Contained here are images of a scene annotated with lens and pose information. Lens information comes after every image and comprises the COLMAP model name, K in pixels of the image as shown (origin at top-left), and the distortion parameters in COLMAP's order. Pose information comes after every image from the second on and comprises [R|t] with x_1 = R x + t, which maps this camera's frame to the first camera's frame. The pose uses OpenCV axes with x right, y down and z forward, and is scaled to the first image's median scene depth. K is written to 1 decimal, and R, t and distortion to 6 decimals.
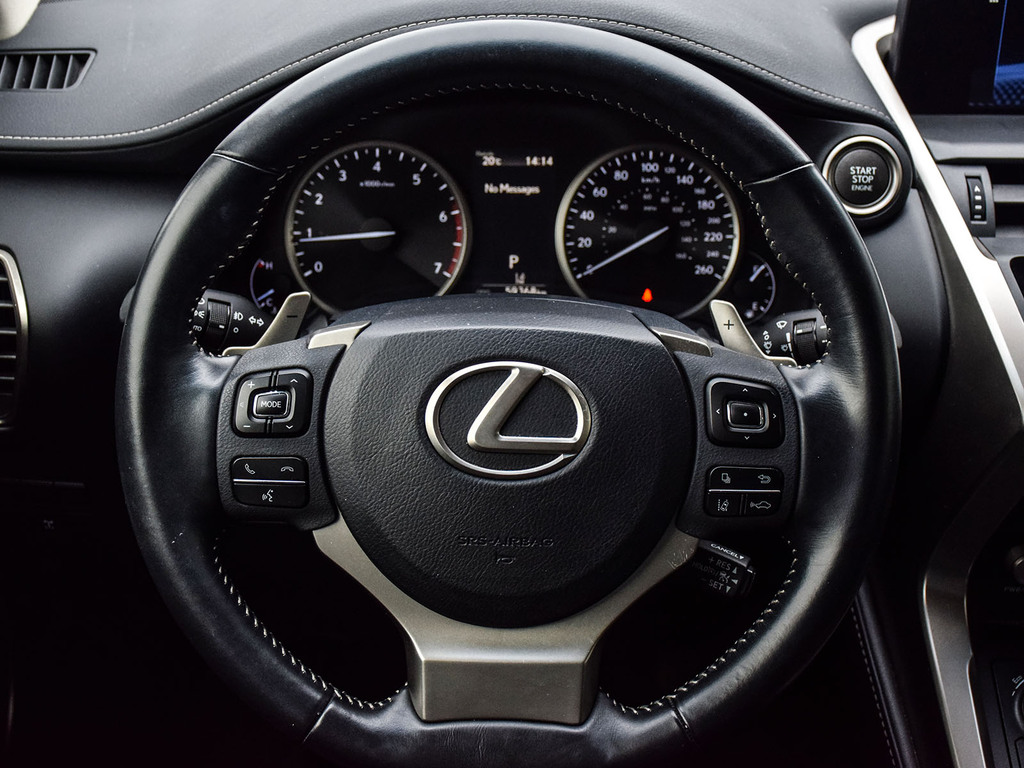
lens RADIAL K [[1655.4, 0, 509.1], [0, 1655.4, 388.6], [0, 0, 1]] dist [-0.017752, 0.000000]
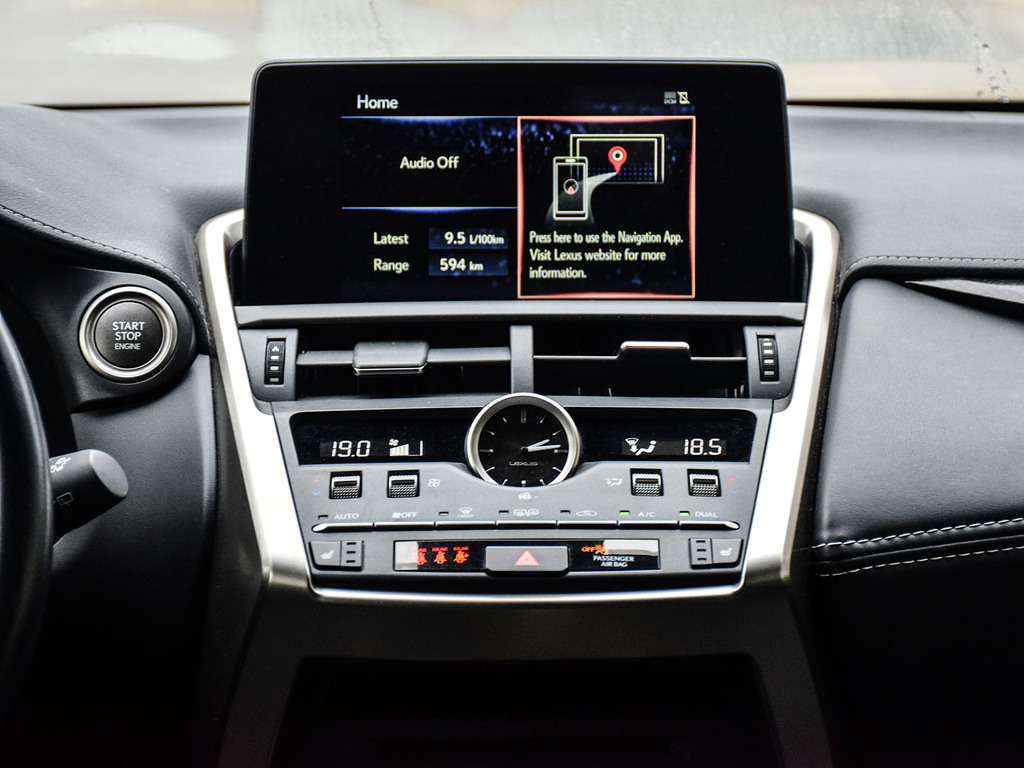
lens RADIAL K [[3029.9, 0, 503.3], [0, 3029.9, 378.4], [0, 0, 1]] dist [-0.044272, 0.000000]
pose [[0.999776, -0.021185, -0.000125, 0.400256], [0.019968, 0.944271, -0.328562, 0.391015], [0.007079, 0.328486, 0.944482, -0.411180]]
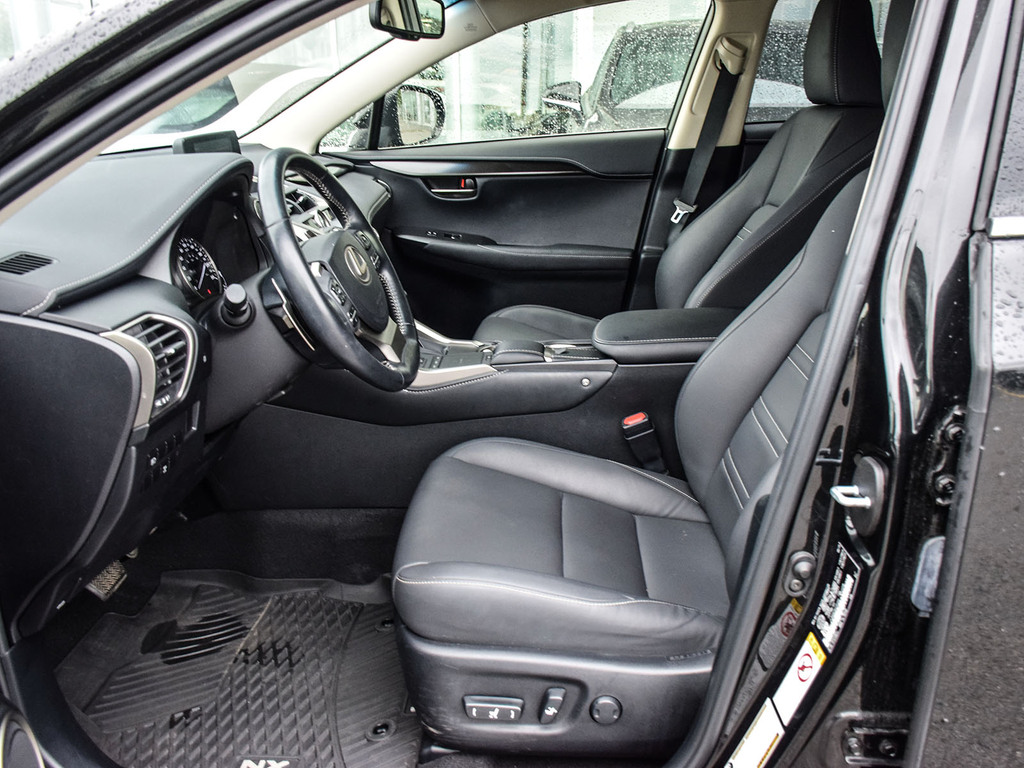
lens RADIAL K [[873.0, 0, 513.6], [0, 873.0, 390.3], [0, 0, 1]] dist [-0.028493, 0.007918]
pose [[0.056414, -0.355377, 0.933019, -1.302414], [0.503493, 0.817102, 0.280782, -0.080774], [-0.862156, 0.453928, 0.225026, 0.419892]]
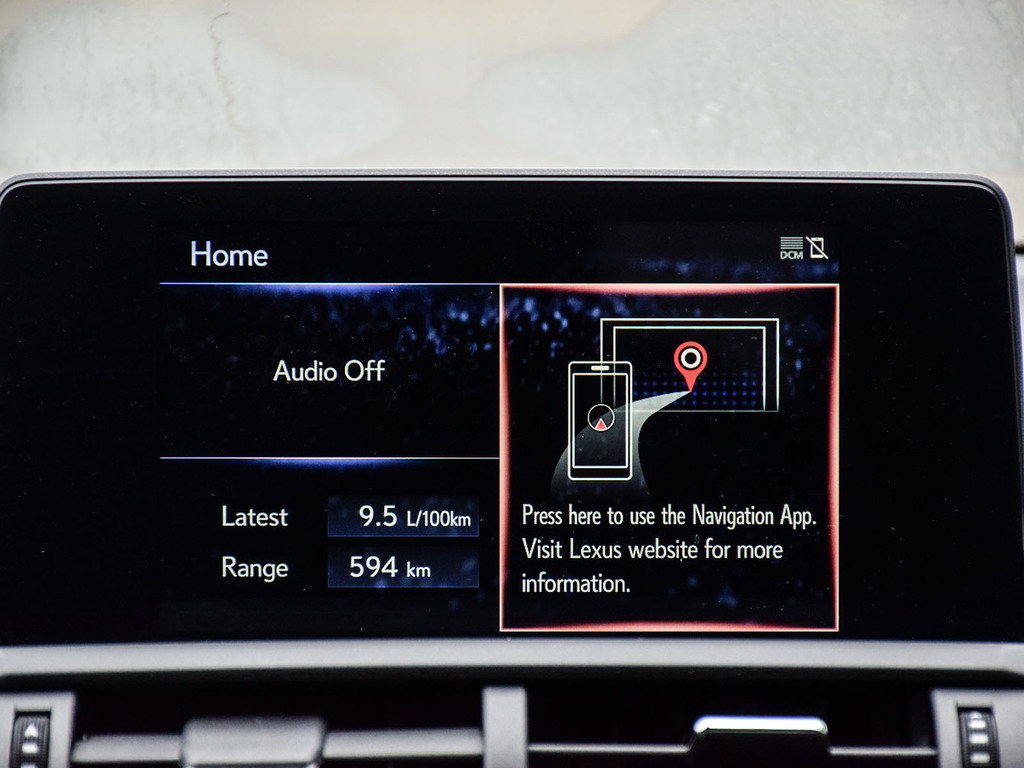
lens RADIAL K [[6168.7, 0, 521.0], [0, 6168.7, 386.6], [0, 0, 1]] dist [0.225815, 0.000000]
pose [[0.999773, -0.018857, 0.009942, 0.399310], [0.021234, 0.922130, -0.386297, 0.417586], [-0.001884, 0.386420, 0.922321, -0.502334]]
